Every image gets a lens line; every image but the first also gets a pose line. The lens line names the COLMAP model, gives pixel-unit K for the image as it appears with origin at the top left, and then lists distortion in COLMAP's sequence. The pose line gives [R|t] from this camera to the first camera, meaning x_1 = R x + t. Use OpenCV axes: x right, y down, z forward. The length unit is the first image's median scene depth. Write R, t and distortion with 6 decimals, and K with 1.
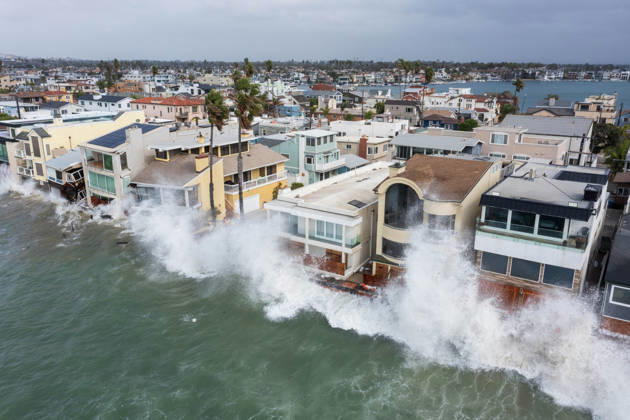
lens RADIAL K [[503.0, 0, 313.7], [0, 503.0, 210.2], [0, 0, 1]] dist [0.008424, 0.017005]
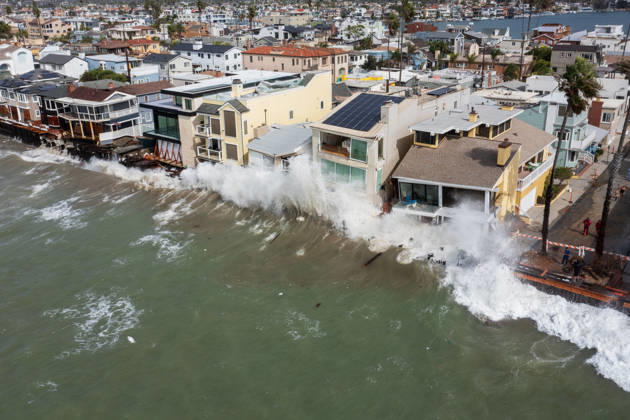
lens RADIAL K [[551.9, 0, 310.7], [0, 551.9, 203.5], [0, 0, 1]] dist [0.014046, 0.006174]
pose [[0.997929, 0.002836, -0.064268, -0.350524], [0.002112, 0.997044, 0.076799, -0.064455], [0.064295, -0.076775, 0.994973, 0.132594]]
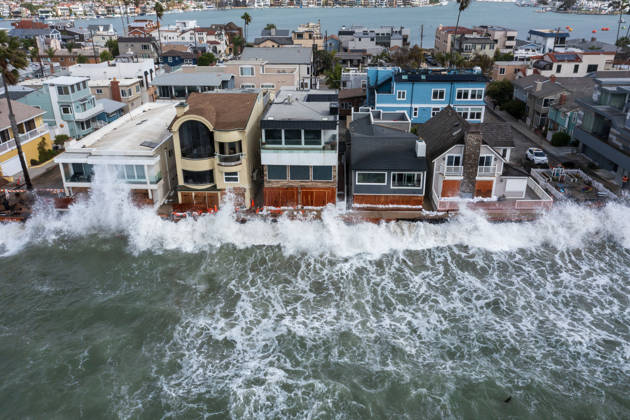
lens RADIAL K [[503.0, 0, 311.2], [0, 503.0, 212.6], [0, 0, 1]] dist [0.008424, 0.017005]
pose [[0.865278, -0.213599, 0.453507, -0.086097], [0.152064, 0.973891, 0.168563, 0.000434], [-0.477672, -0.076892, 0.875167, -0.088089]]
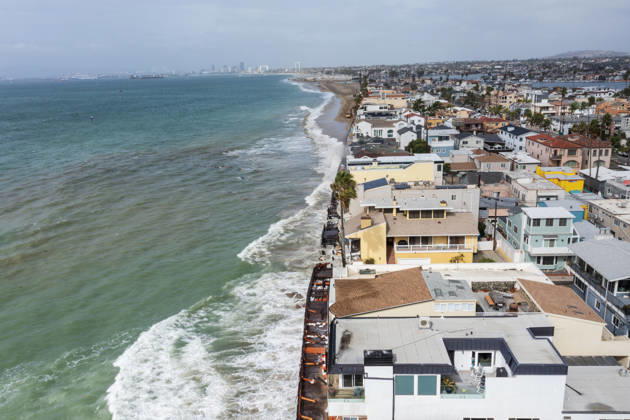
lens RADIAL K [[503.0, 0, 317.1], [0, 503.0, 211.6], [0, 0, 1]] dist [0.008424, 0.017005]
pose [[0.511513, 0.211898, -0.832739, 0.592162], [-0.202741, 0.971518, 0.122676, -0.194982], [0.835015, 0.106080, 0.539904, 0.161978]]
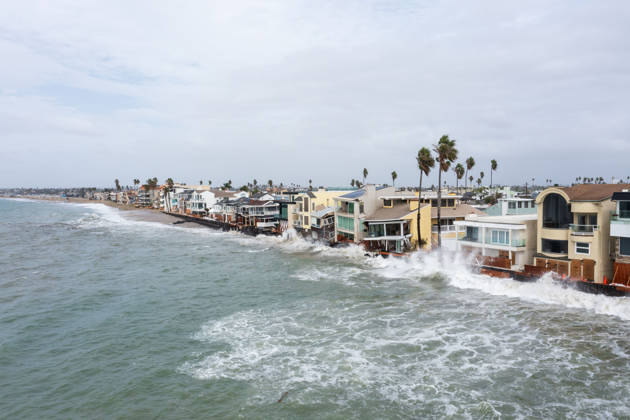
lens RADIAL K [[503.0, 0, 313.4], [0, 503.0, 210.4], [0, 0, 1]] dist [0.008424, 0.017005]
pose [[0.894036, 0.007116, -0.447938, 0.109845], [-0.115637, 0.969657, -0.215394, 0.189532], [0.432813, 0.244368, 0.867731, -0.228417]]
